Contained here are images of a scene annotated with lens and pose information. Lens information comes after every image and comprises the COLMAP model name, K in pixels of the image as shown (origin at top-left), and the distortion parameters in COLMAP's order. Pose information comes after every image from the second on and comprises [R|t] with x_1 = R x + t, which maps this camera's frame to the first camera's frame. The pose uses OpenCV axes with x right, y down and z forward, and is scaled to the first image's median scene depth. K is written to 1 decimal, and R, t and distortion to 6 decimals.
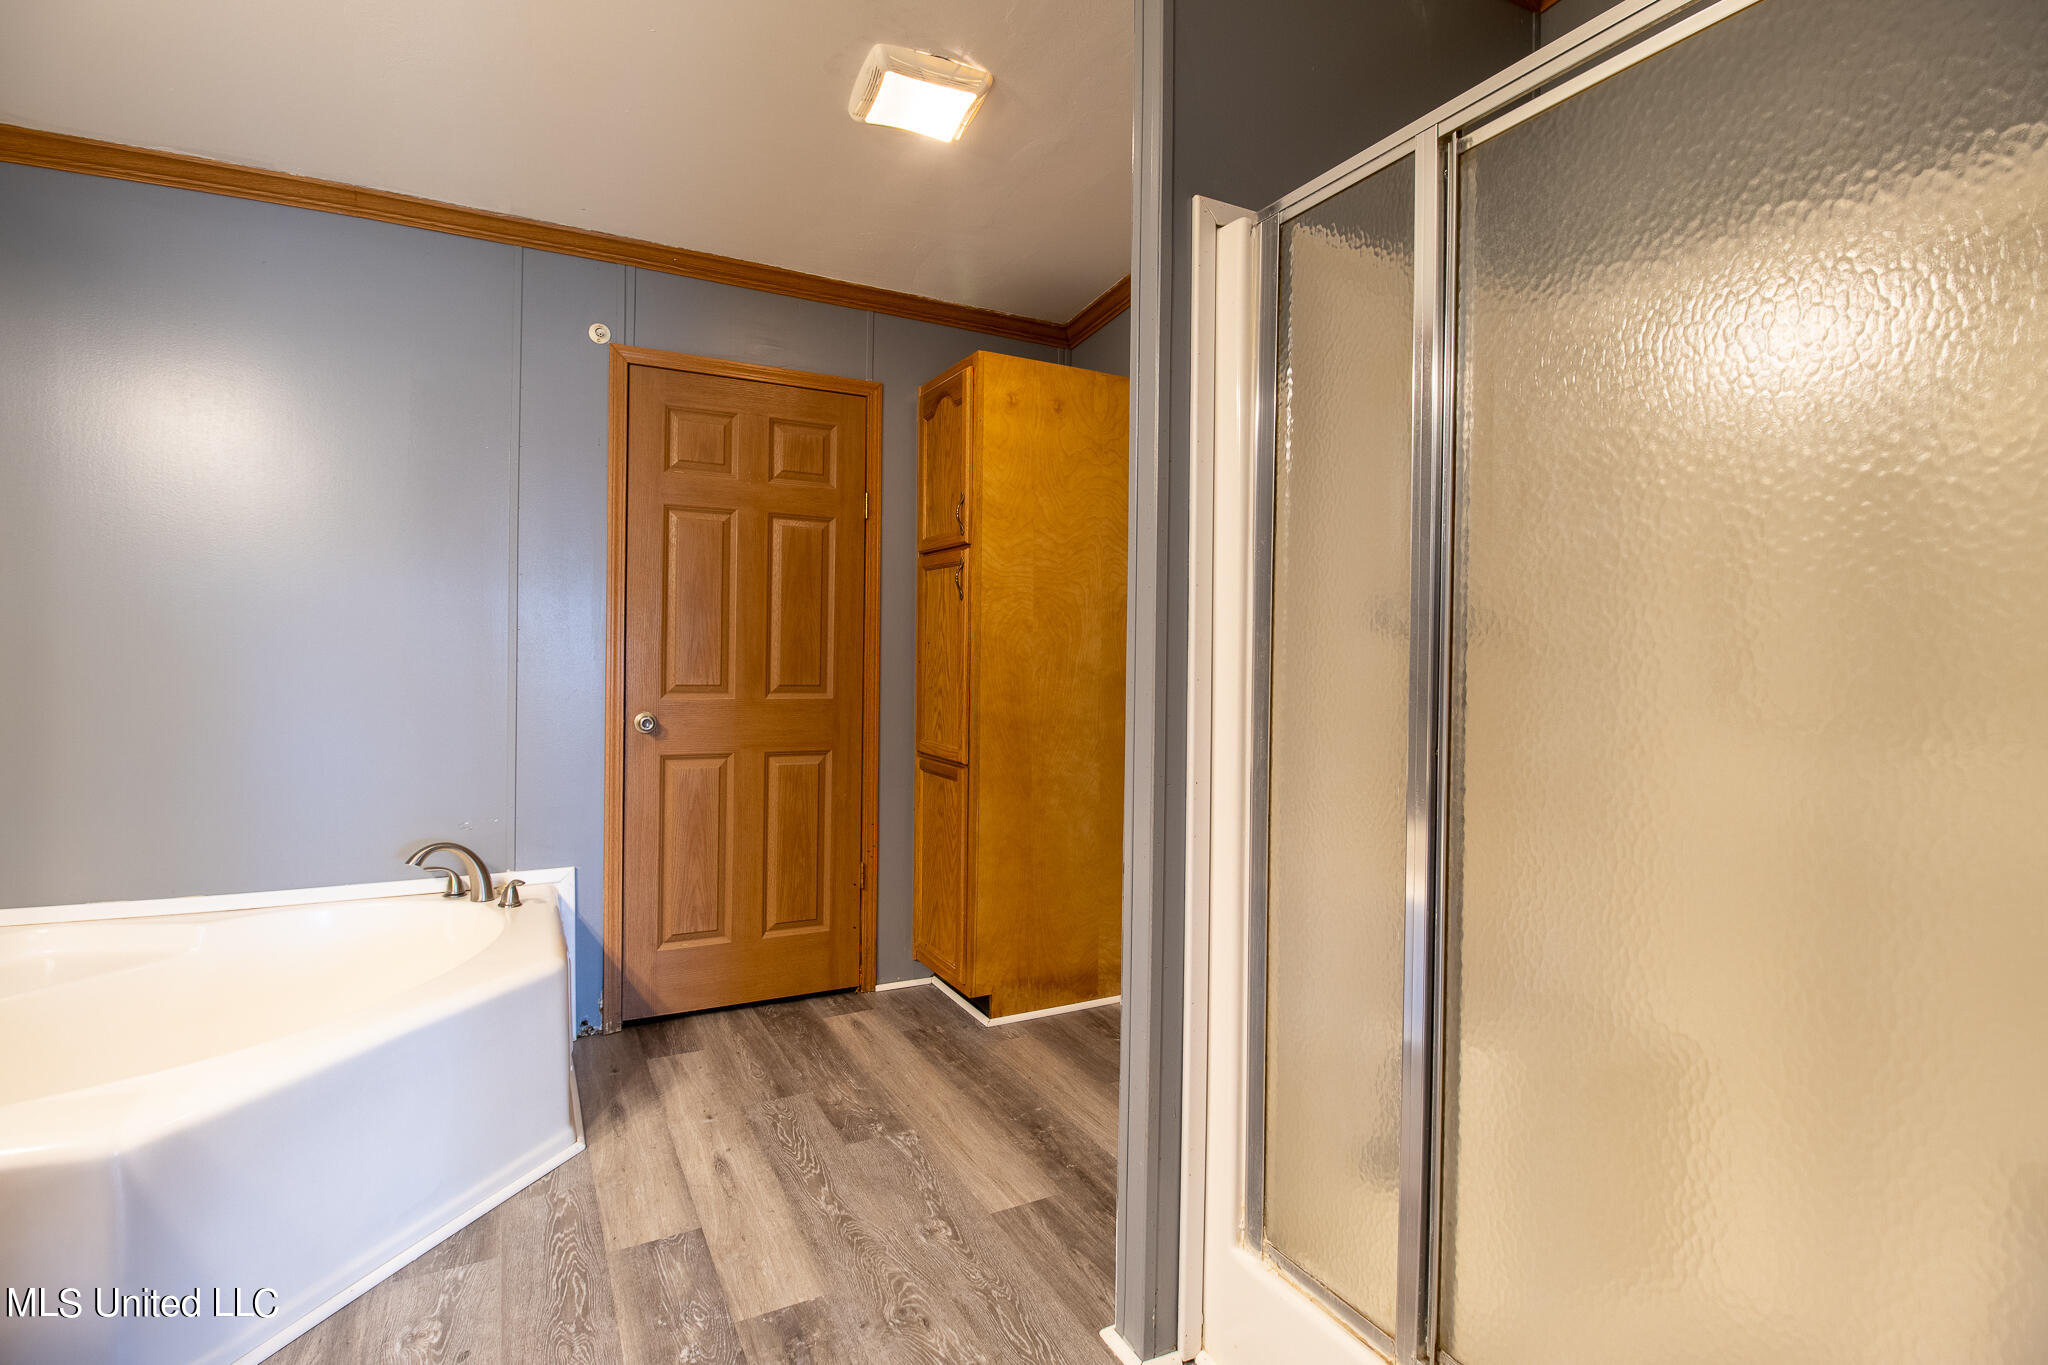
lens RADIAL K [[952.6, 0, 1028.3], [0, 952.6, 682.0], [0, 0, 1]] dist [-0.004639, -0.010905]
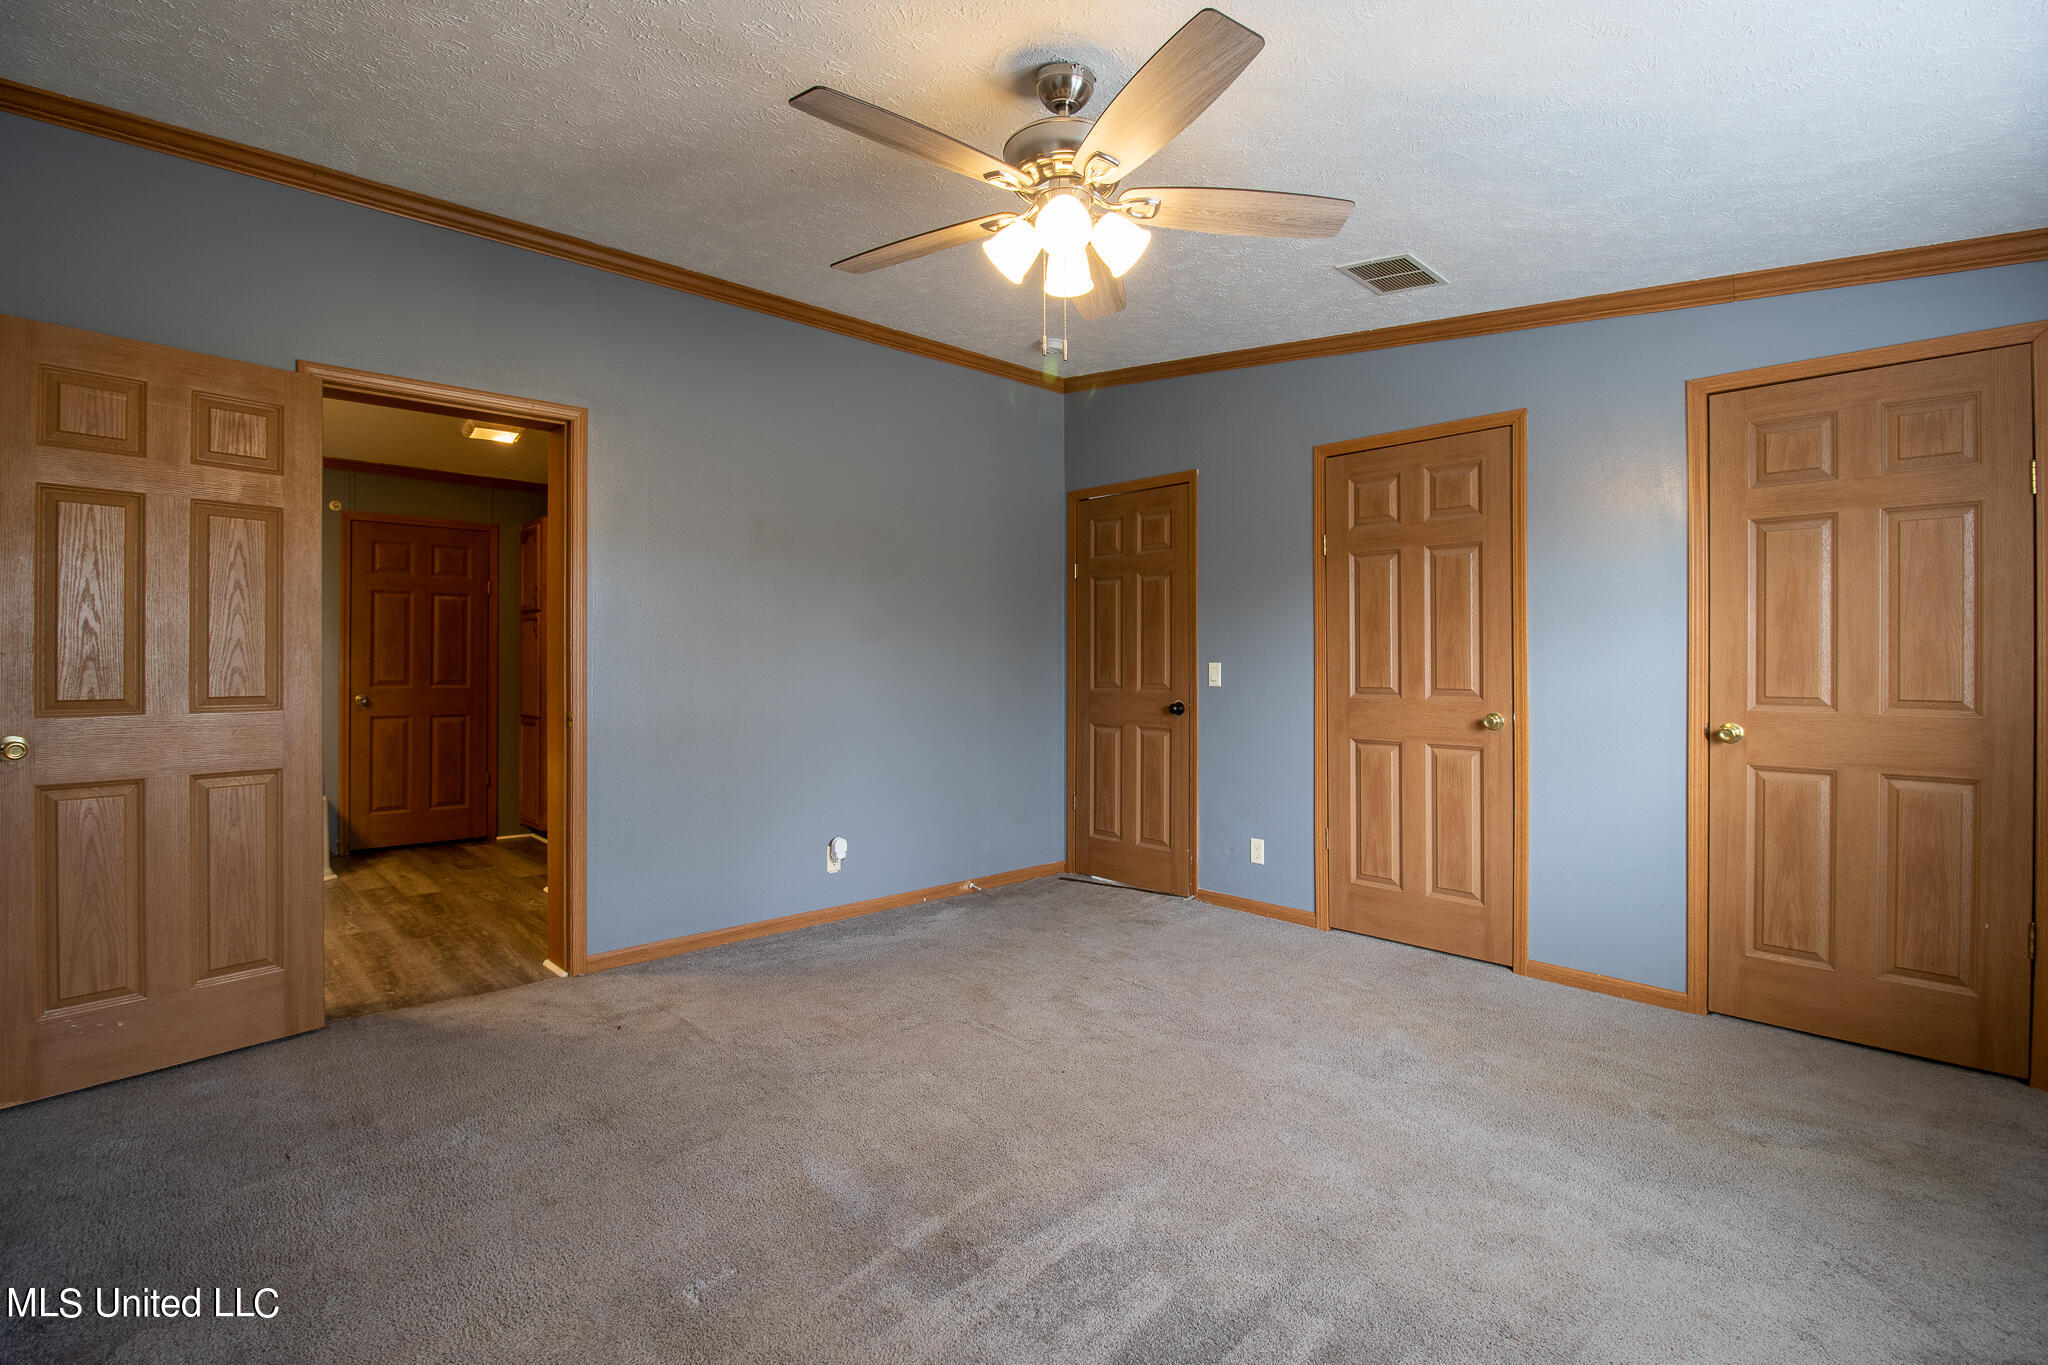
lens RADIAL K [[952.6, 0, 1024.7], [0, 952.6, 677.9], [0, 0, 1]] dist [-0.004639, -0.010905]
pose [[0.967793, -0.012883, 0.251417, 0.419253], [0.017215, 0.999739, -0.015036, 0.048541], [-0.251157, 0.018880, 0.967762, -1.204416]]
